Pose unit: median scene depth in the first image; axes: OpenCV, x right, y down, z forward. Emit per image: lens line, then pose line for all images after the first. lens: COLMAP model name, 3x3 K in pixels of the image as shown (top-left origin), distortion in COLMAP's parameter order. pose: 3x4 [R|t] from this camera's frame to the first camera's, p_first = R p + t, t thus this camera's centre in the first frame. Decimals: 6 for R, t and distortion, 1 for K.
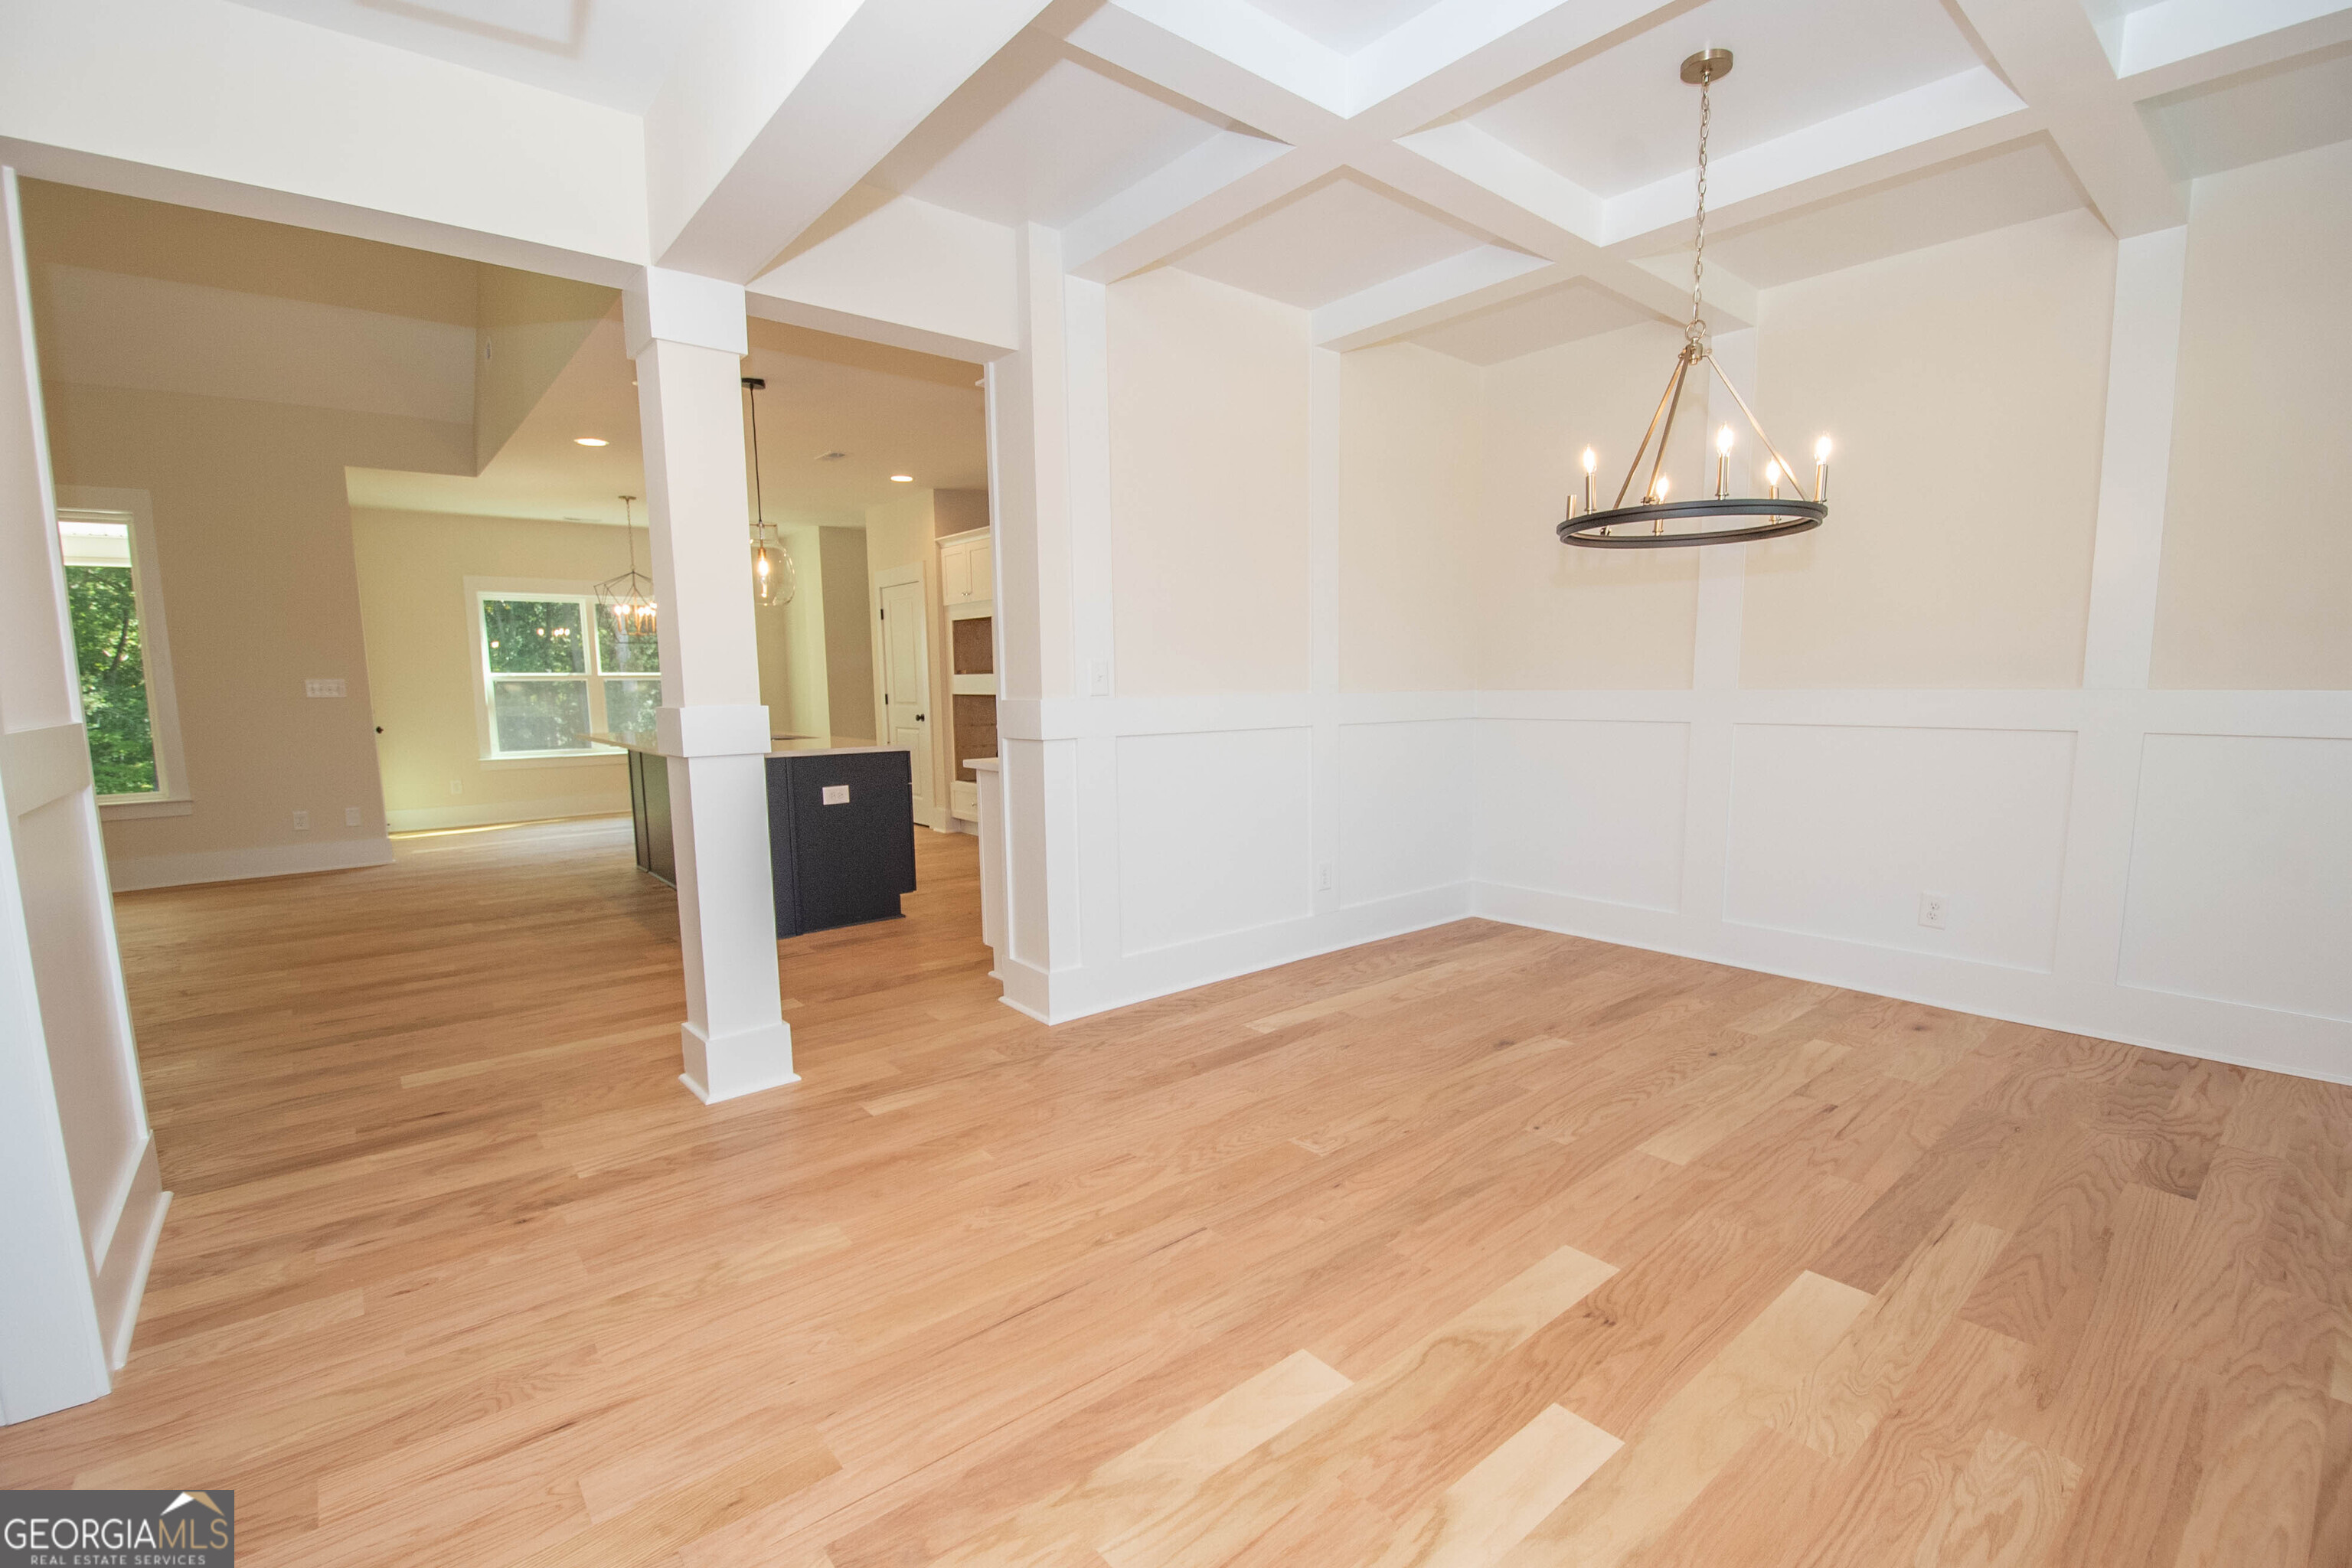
lens RADIAL K [[1035.9, 0, 1191.9], [0, 1035.9, 798.9], [0, 0, 1]] dist [-0.000779, -0.012598]
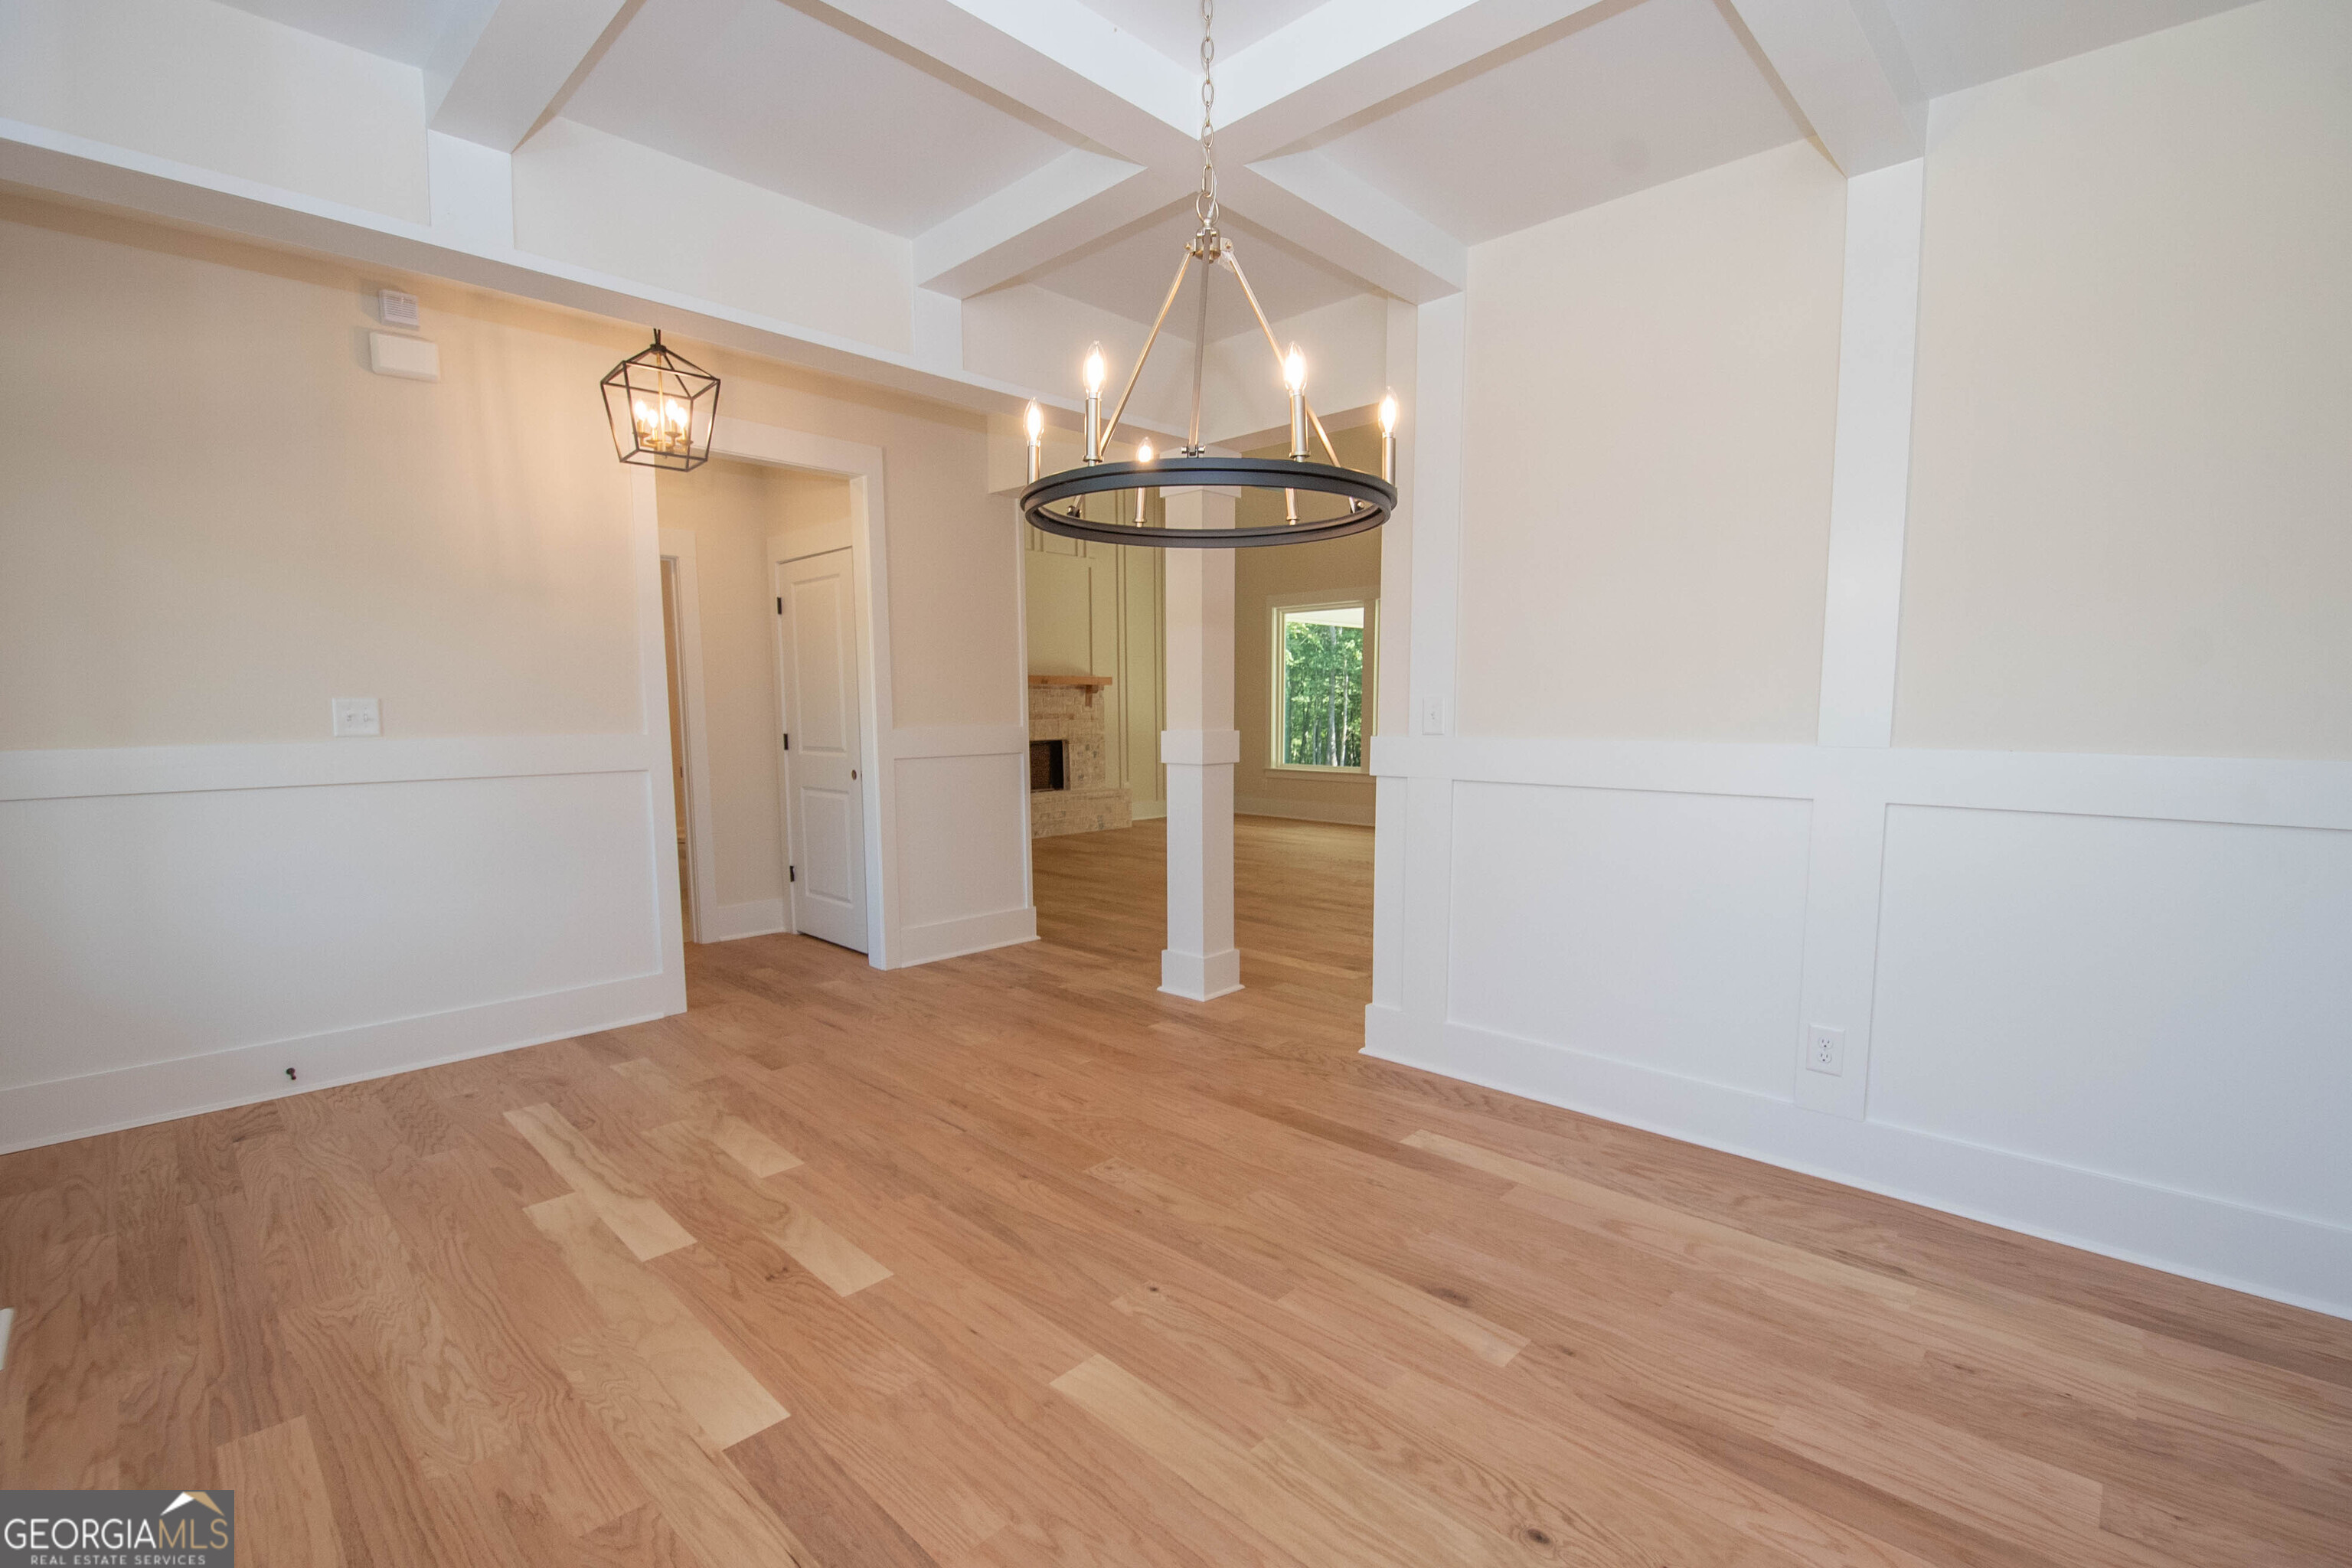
lens RADIAL K [[1035.9, 0, 1172.3], [0, 1035.9, 797.9], [0, 0, 1]] dist [-0.000779, -0.012598]
pose [[0.102476, 0.102691, -0.989421, 1.125412], [-0.112440, 0.989478, 0.091051, -0.139835], [0.988360, 0.101920, 0.112944, 0.911265]]
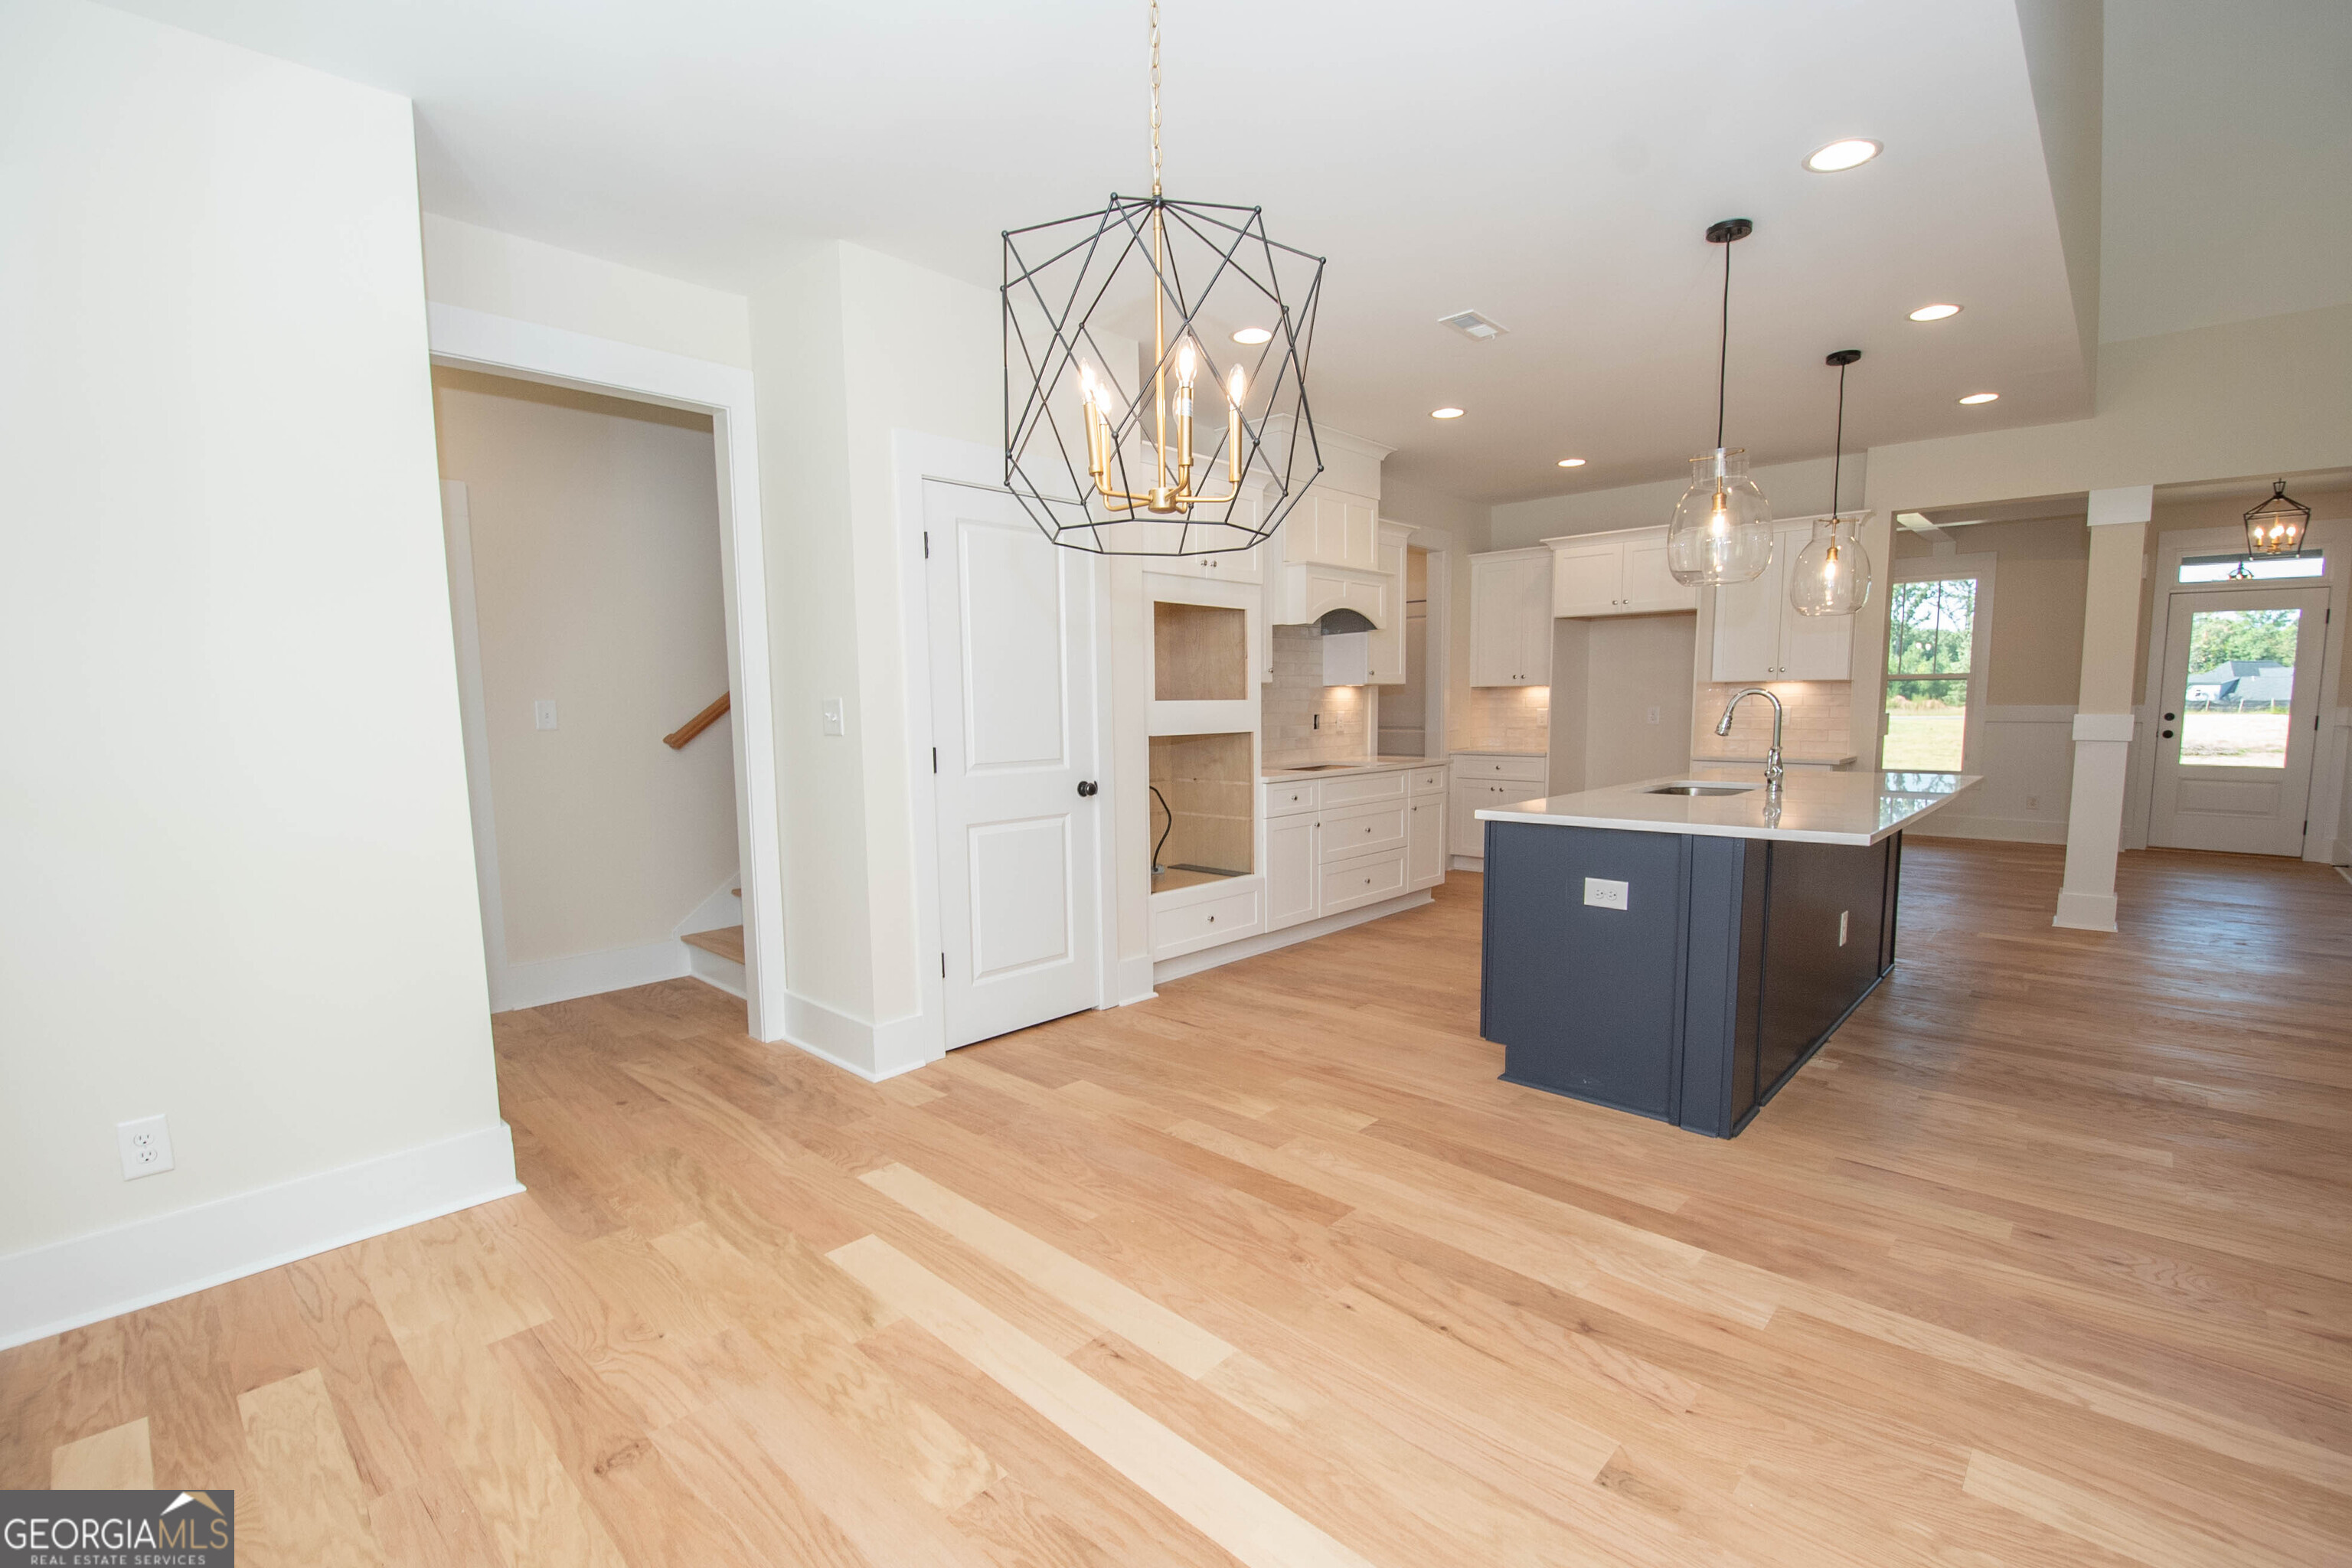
lens RADIAL K [[1035.9, 0, 1177.8], [0, 1035.9, 824.4], [0, 0, 1]] dist [-0.000779, -0.012598]
pose [[-0.118141, -0.106037, 0.987319, -2.294430], [0.127489, 0.984434, 0.120983, -0.357166], [-0.984779, 0.140165, -0.102783, 3.116771]]
